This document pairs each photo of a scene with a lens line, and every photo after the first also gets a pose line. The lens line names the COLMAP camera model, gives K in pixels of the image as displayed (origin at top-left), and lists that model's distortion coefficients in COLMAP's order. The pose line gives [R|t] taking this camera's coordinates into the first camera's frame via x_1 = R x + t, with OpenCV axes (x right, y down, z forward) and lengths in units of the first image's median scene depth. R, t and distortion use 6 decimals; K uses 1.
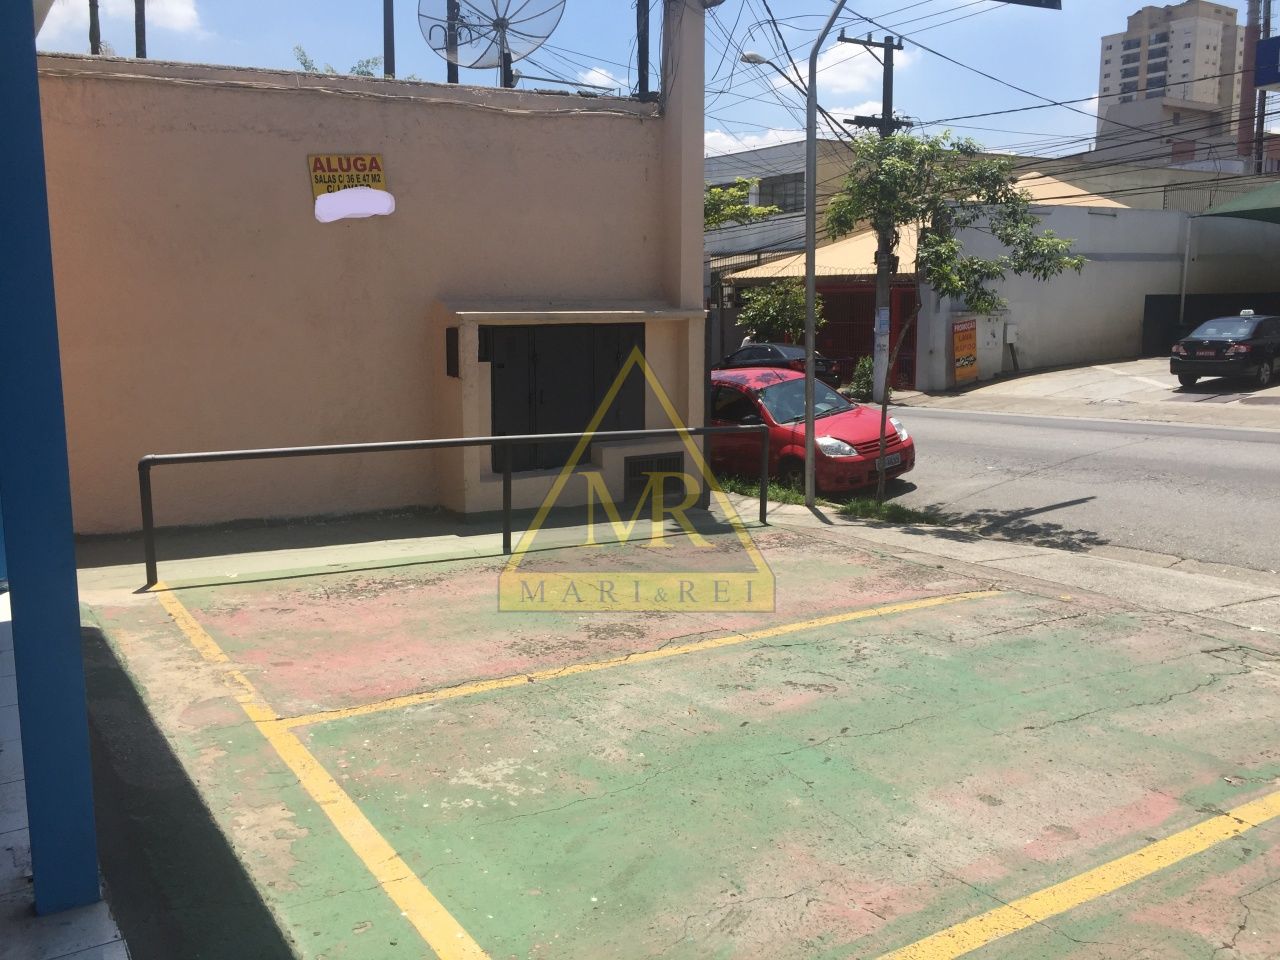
lens RADIAL K [[1093.2, 0, 643.2], [0, 1093.2, 461.3], [0, 0, 1]] dist [0.129603, -0.203645]
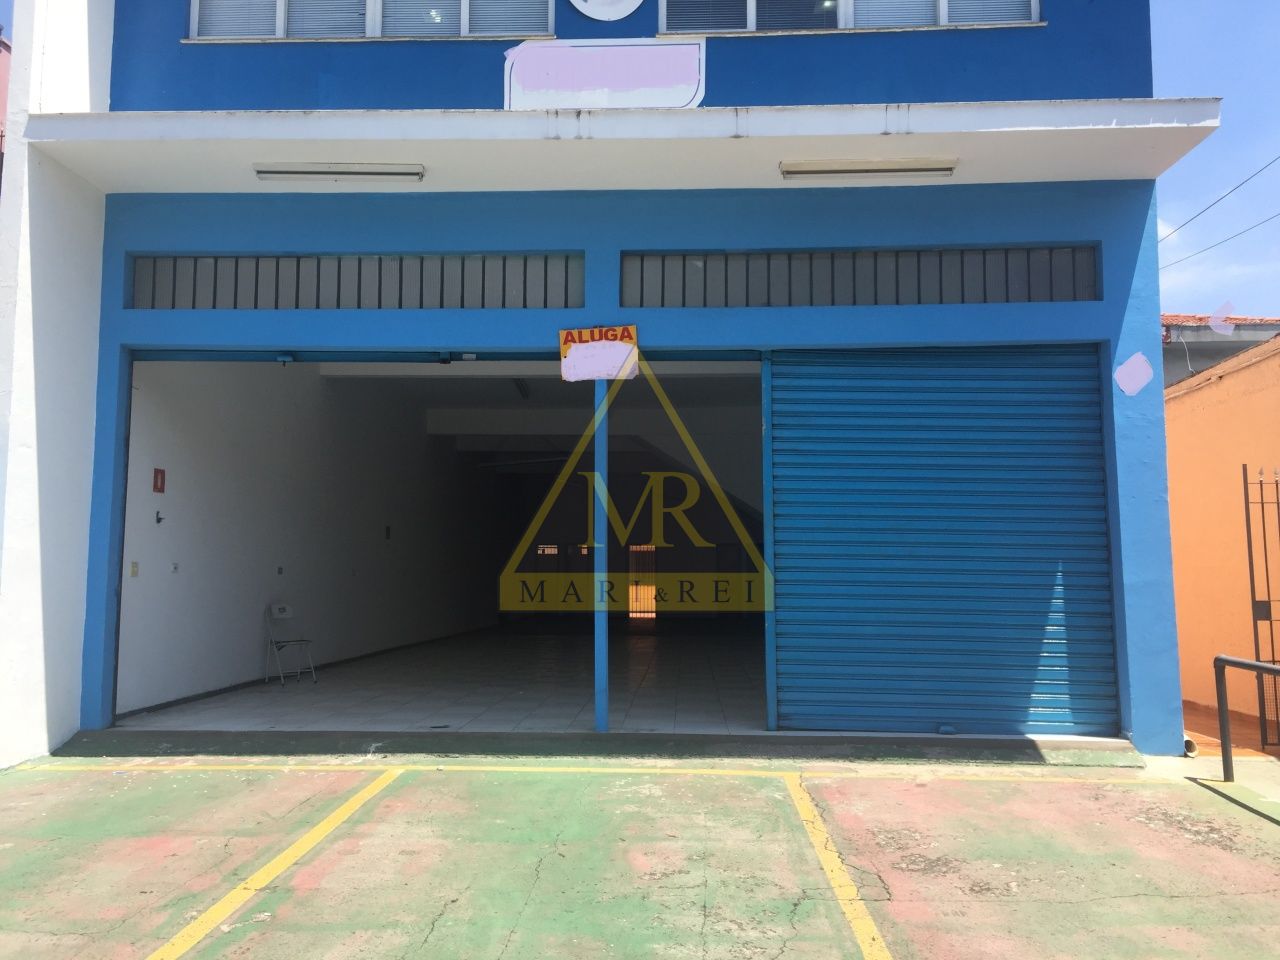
lens RADIAL K [[1080.9, 0, 655.2], [0, 1080.9, 446.8], [0, 0, 1]] dist [0.075694, -0.080887]
pose [[-0.568664, -0.094015, -0.817180, 0.805390], [-0.116245, 0.992662, -0.033310, -0.113973], [0.814315, 0.076050, -0.575420, 1.240676]]
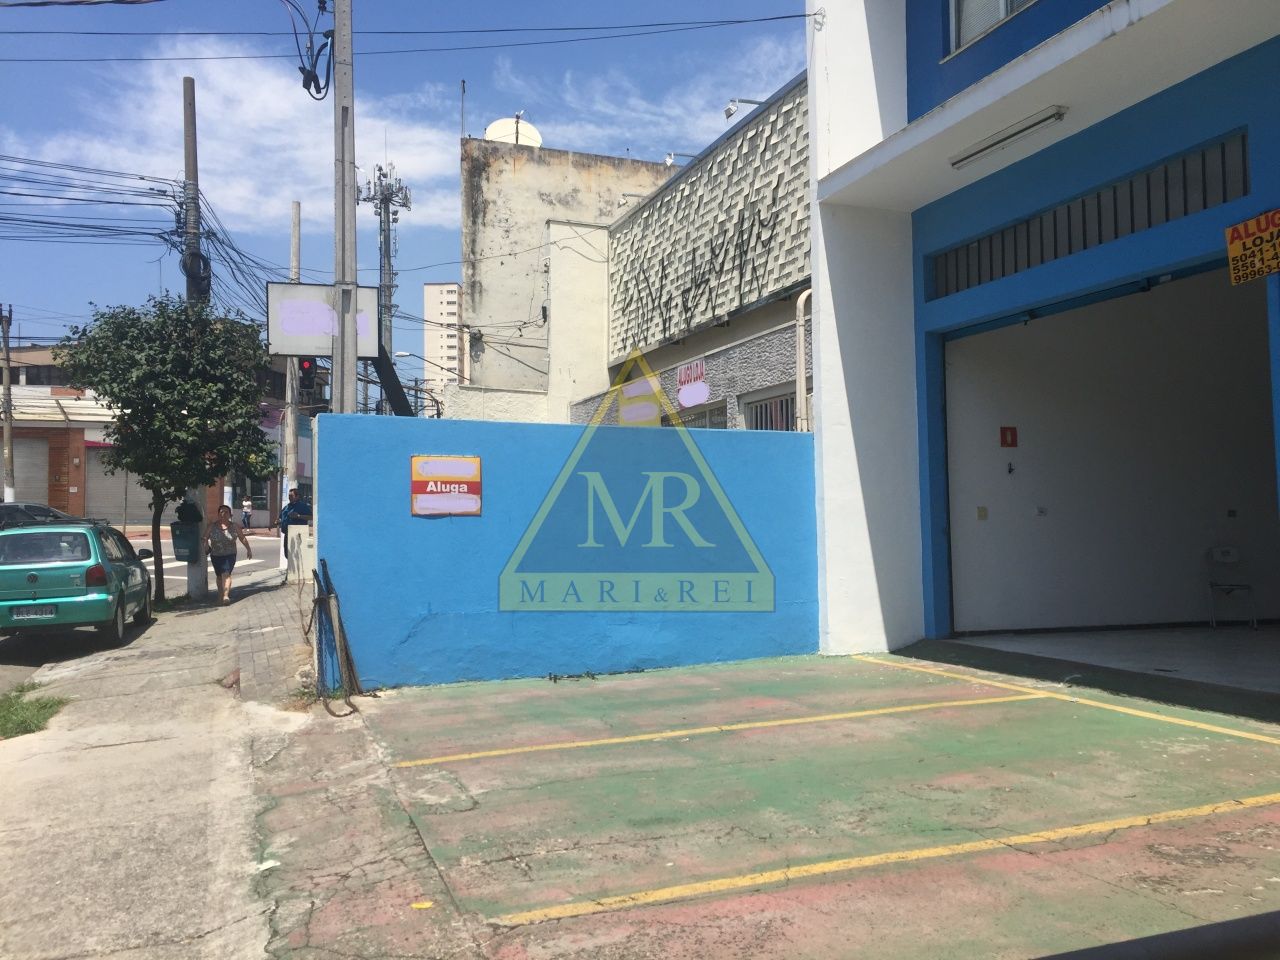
lens RADIAL K [[1115.2, 0, 640.0], [0, 1115.2, 480.0], [0, 0, 1]] dist [0.128860, -0.201007]
pose [[-0.976570, 0.023226, 0.213941, 0.154607], [0.043733, 0.994833, 0.091626, -0.159815], [-0.210707, 0.098835, -0.972540, 1.690057]]
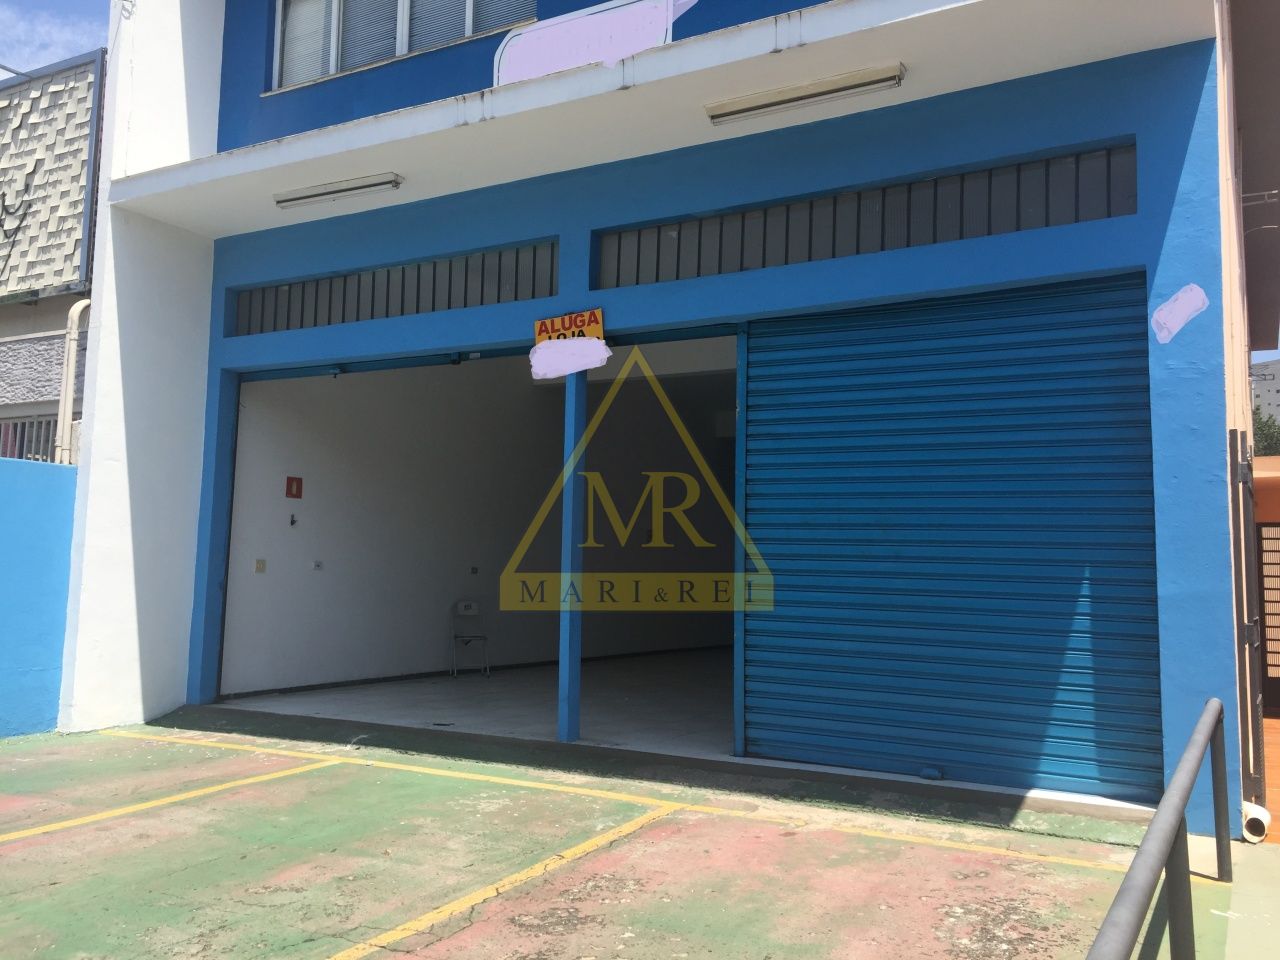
lens RADIAL K [[1104.4, 0, 670.1], [0, 1104.4, 445.0], [0, 0, 1]] dist [0.088981, -0.115989]
pose [[-0.880529, -0.066847, -0.469255, 0.265846], [-0.079809, 0.996780, 0.007763, -0.163310], [0.467225, 0.044286, -0.883029, 1.605212]]
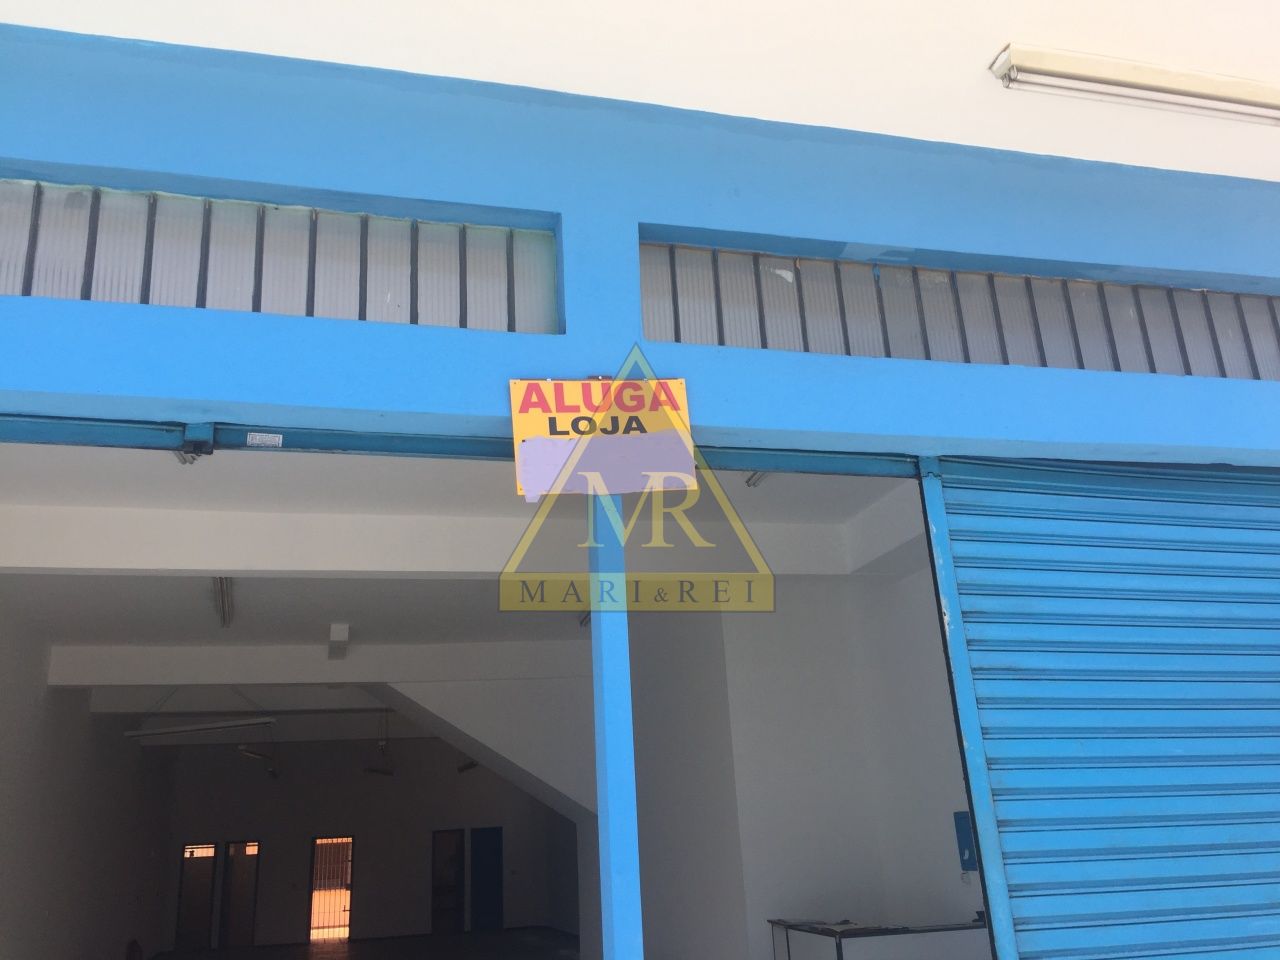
lens RADIAL K [[1084.6, 0, 635.9], [0, 1084.6, 470.6], [0, 0, 1]] dist [0.072610, -0.089874]
pose [[-0.306282, -0.285366, -0.908161, 0.272805], [-0.083955, 0.958391, -0.272835, -0.096034], [0.948231, -0.007319, -0.317496, 0.609074]]
